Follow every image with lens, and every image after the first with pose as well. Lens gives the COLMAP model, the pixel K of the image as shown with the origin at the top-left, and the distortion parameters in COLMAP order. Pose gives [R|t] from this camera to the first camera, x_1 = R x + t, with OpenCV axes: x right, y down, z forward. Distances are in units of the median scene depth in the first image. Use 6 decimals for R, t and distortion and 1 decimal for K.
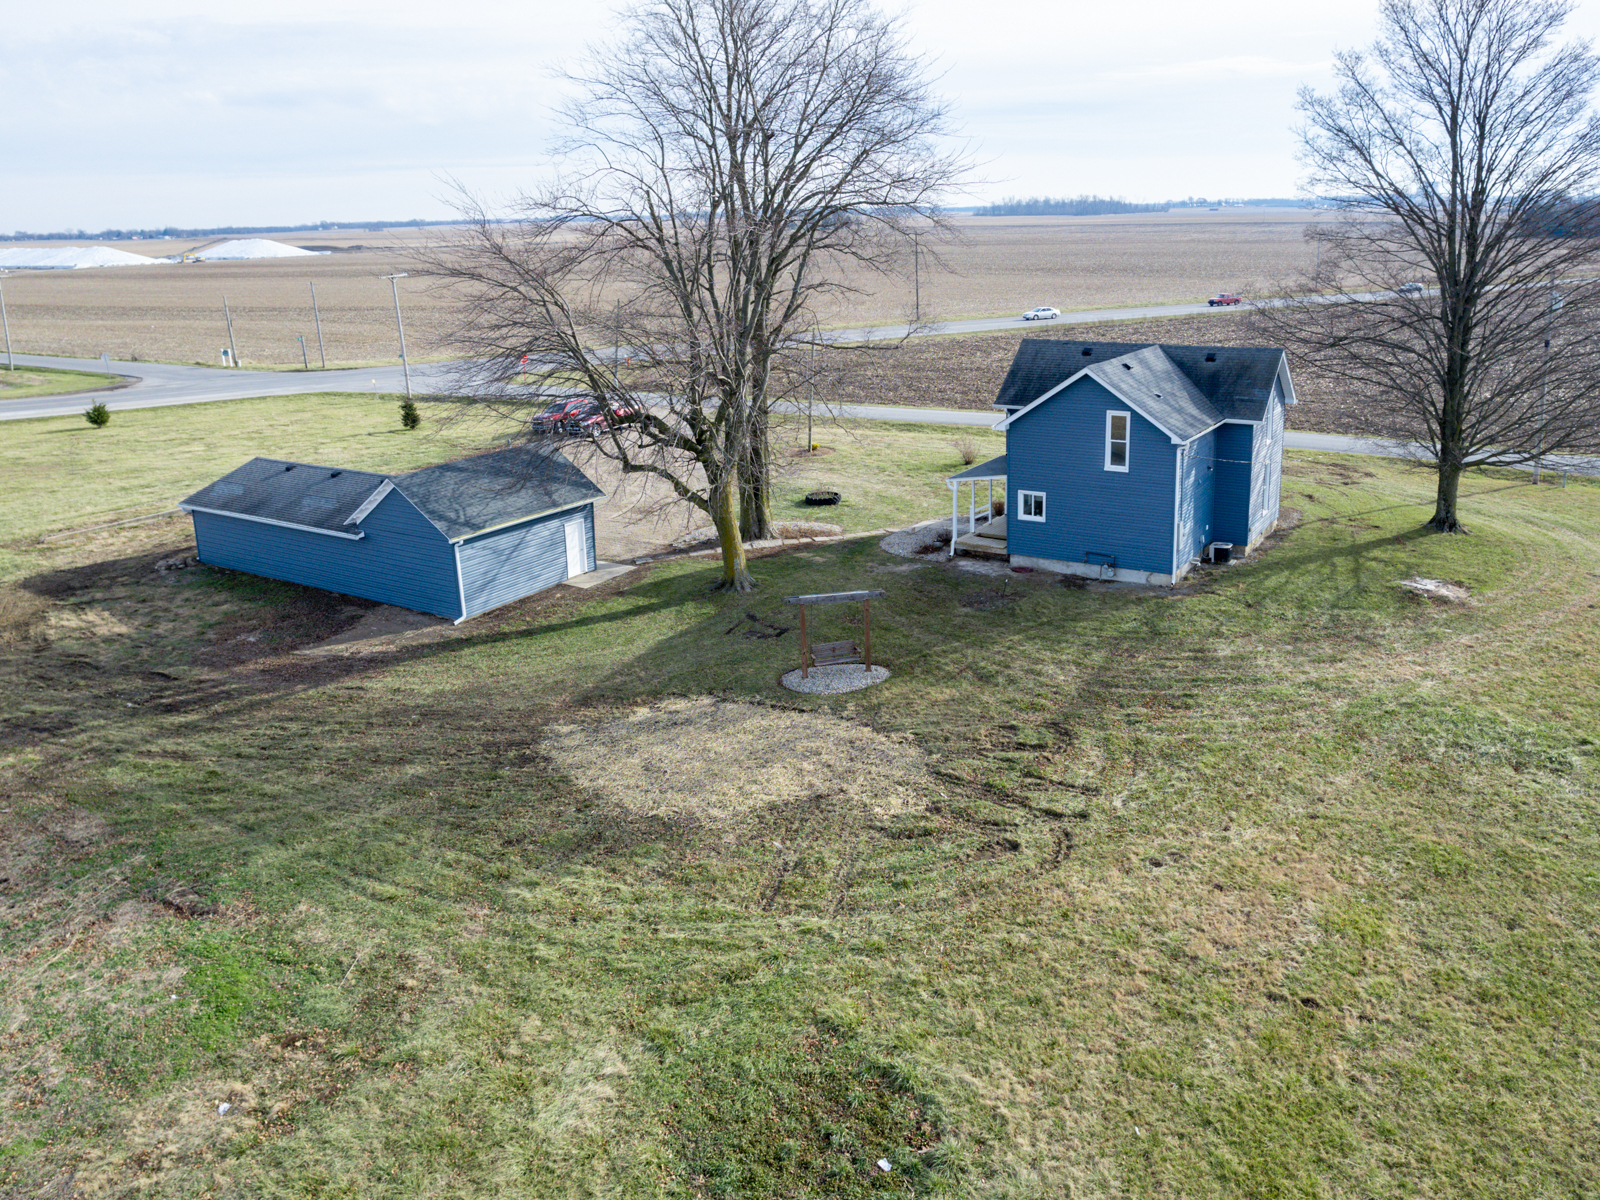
lens RADIAL K [[1145.2, 0, 865.8], [0, 1145.2, 613.2], [0, 0, 1]] dist [-0.079817, 0.070236]
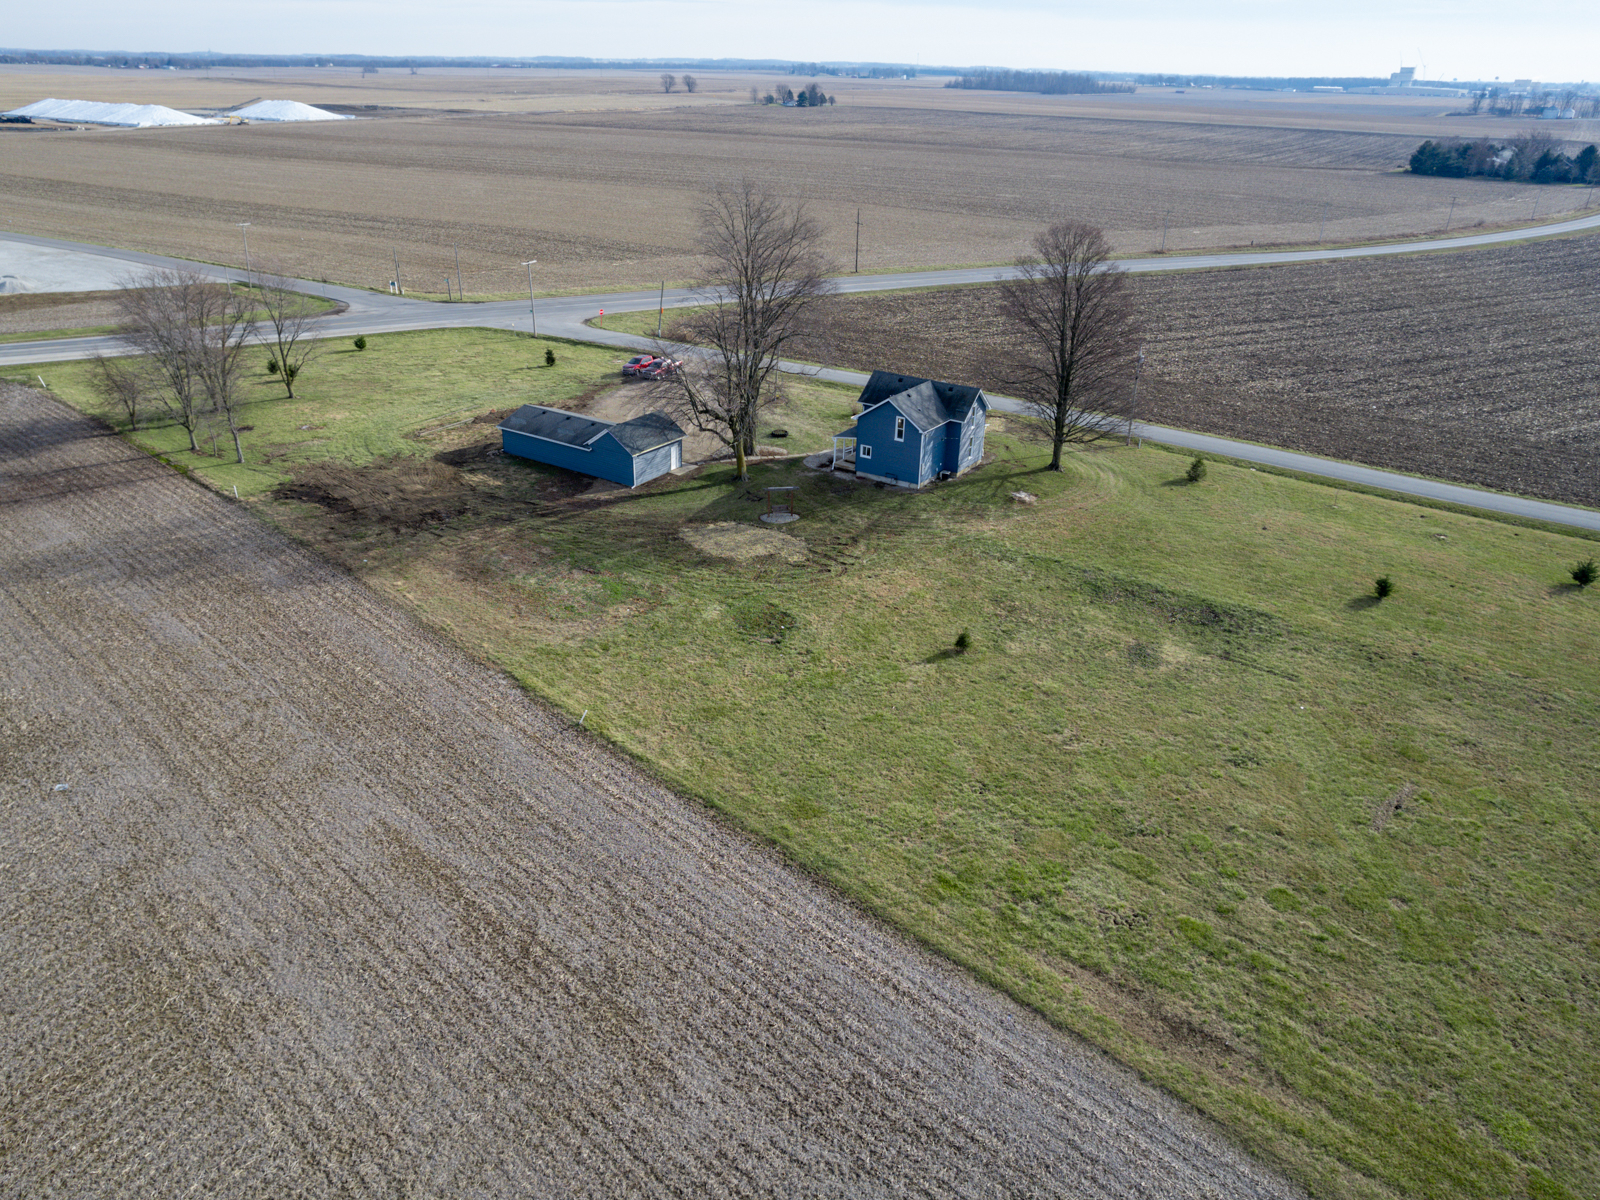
lens RADIAL K [[1145.2, 0, 798.8], [0, 1145.2, 595.8], [0, 0, 1]] dist [-0.079817, 0.070236]
pose [[0.998148, 0.059355, -0.013323, 0.063314], [-0.057364, 0.991284, 0.118598, -0.081440], [0.020246, -0.117614, 0.992853, -1.649341]]
